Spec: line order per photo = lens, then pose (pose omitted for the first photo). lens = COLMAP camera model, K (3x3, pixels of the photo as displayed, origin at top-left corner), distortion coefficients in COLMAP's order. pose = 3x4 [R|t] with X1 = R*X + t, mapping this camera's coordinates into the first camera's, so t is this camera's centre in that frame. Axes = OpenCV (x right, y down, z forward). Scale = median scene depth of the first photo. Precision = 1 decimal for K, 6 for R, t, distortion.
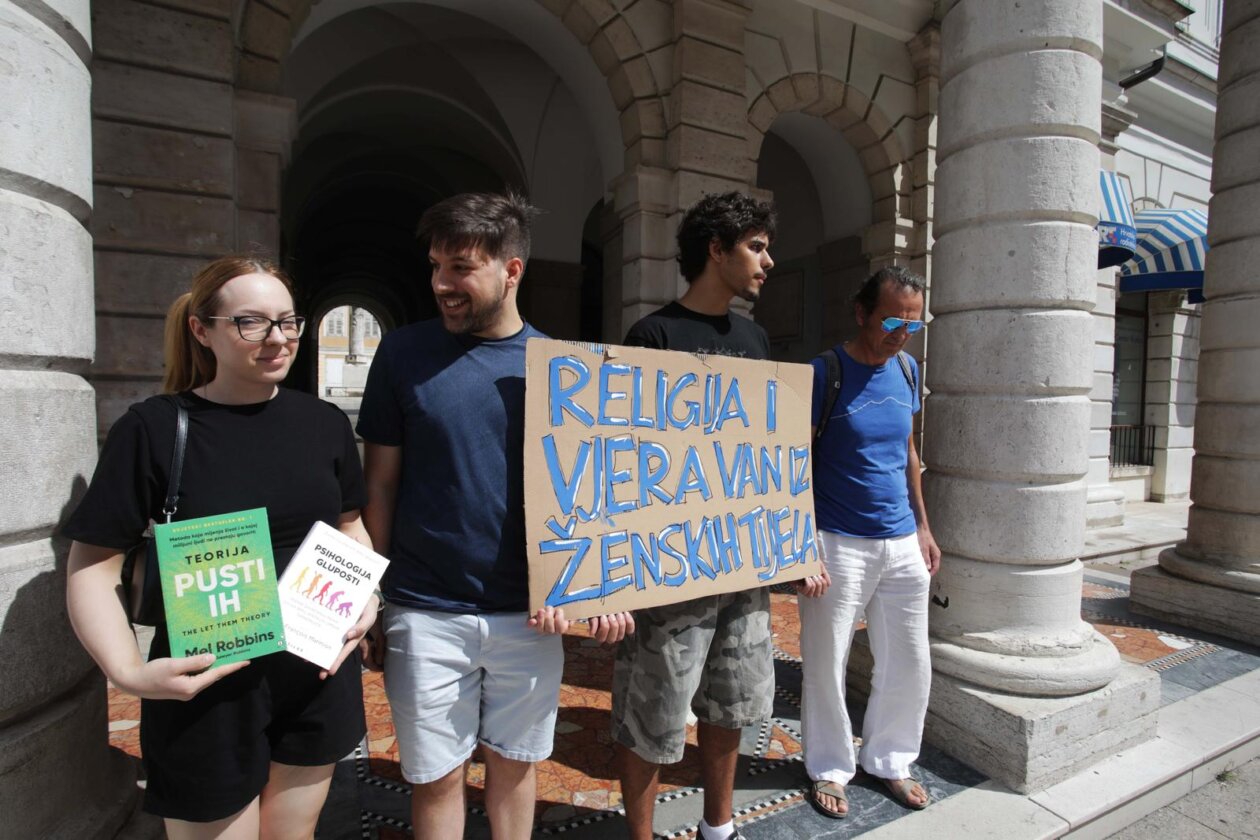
lens RADIAL K [[643.5, 0, 631.4], [0, 643.5, 425.3], [0, 0, 1]] dist [-0.073186, 0.041320]
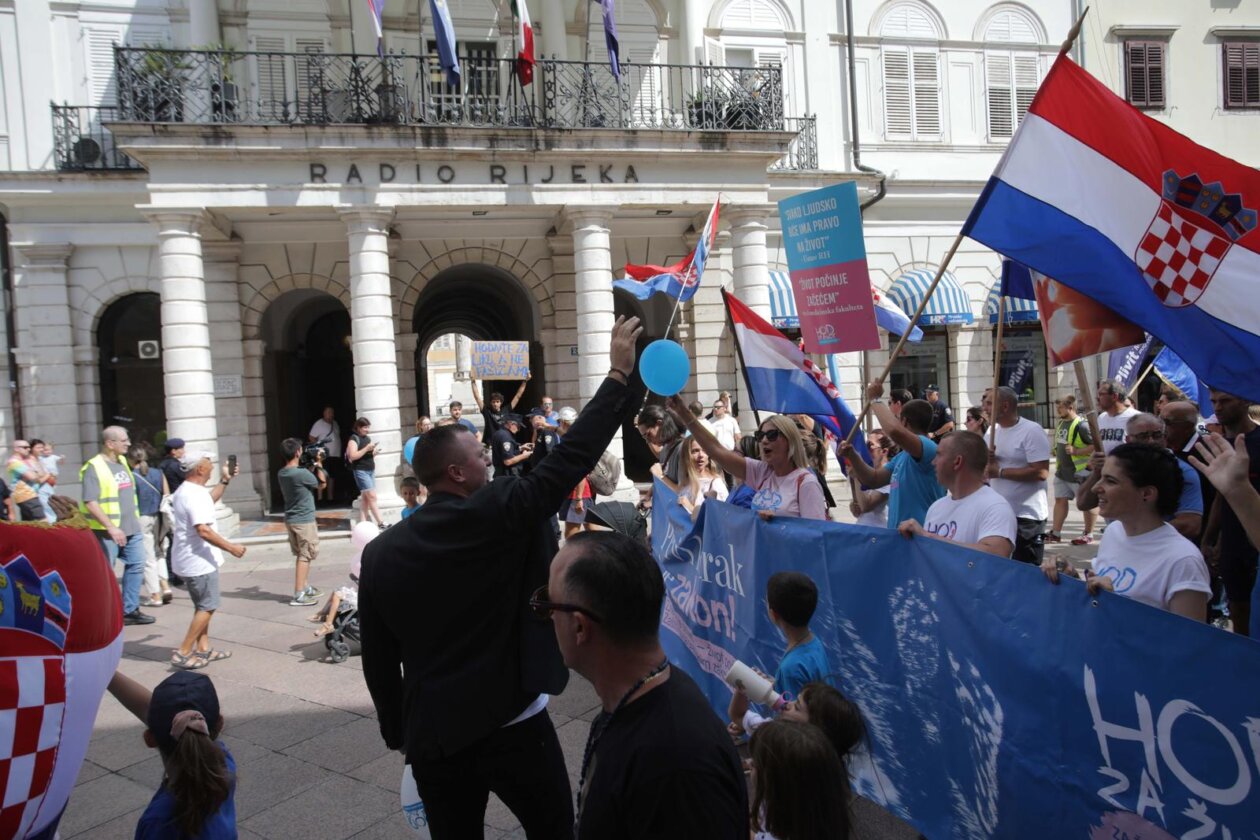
lens RADIAL K [[907.1, 0, 630.0], [0, 907.1, 420.0], [0, 0, 1]] dist [-0.000746, -0.000700]
pose [[0.968984, -0.059865, -0.239763, 2.307919], [0.057273, 0.998200, -0.017769, 0.079079], [0.240396, 0.003486, 0.970669, -4.685779]]
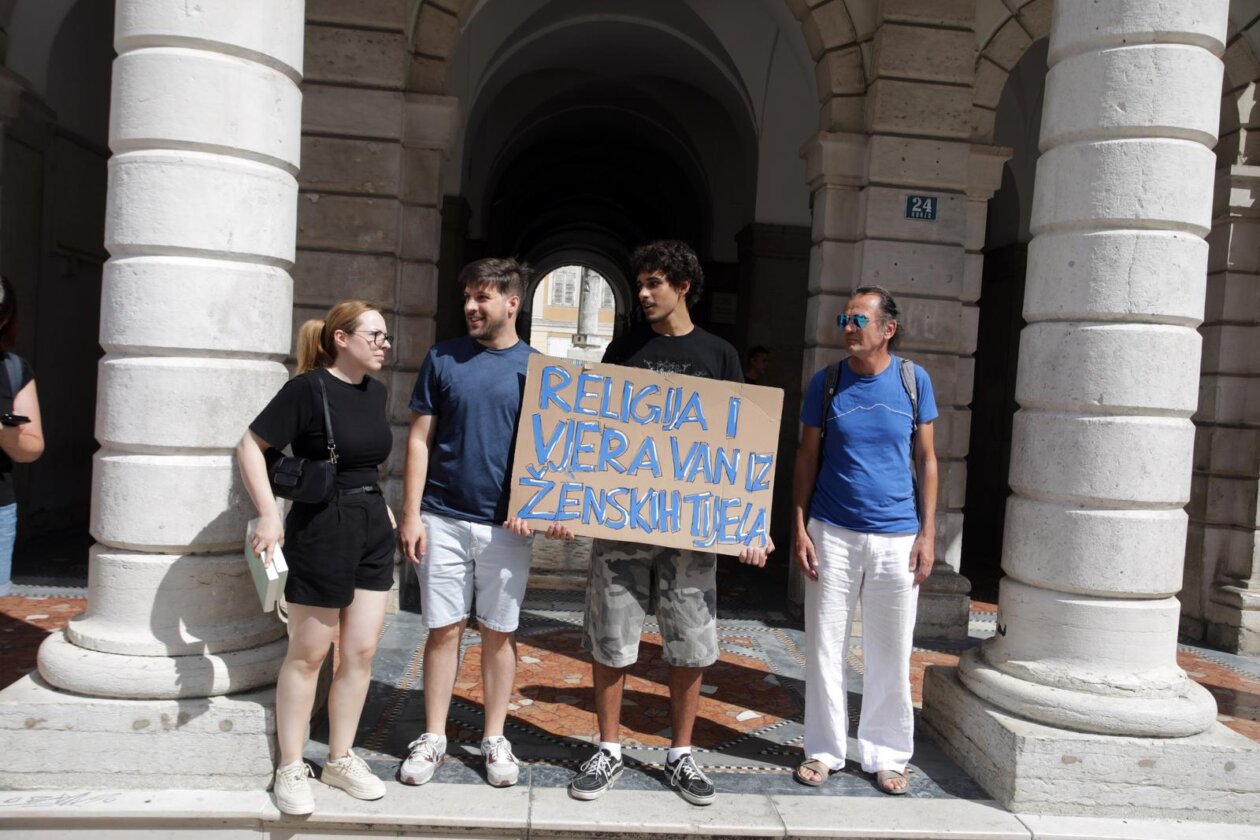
lens RADIAL K [[1019.3, 0, 653.5], [0, 1019.3, 421.7], [0, 0, 1]] dist [-0.006617, 0.075186]
pose [[0.937286, 0.049291, -0.345060, 0.546912], [-0.058588, 0.998145, -0.016561, 0.027783], [0.343603, 0.035739, 0.938435, -0.654442]]
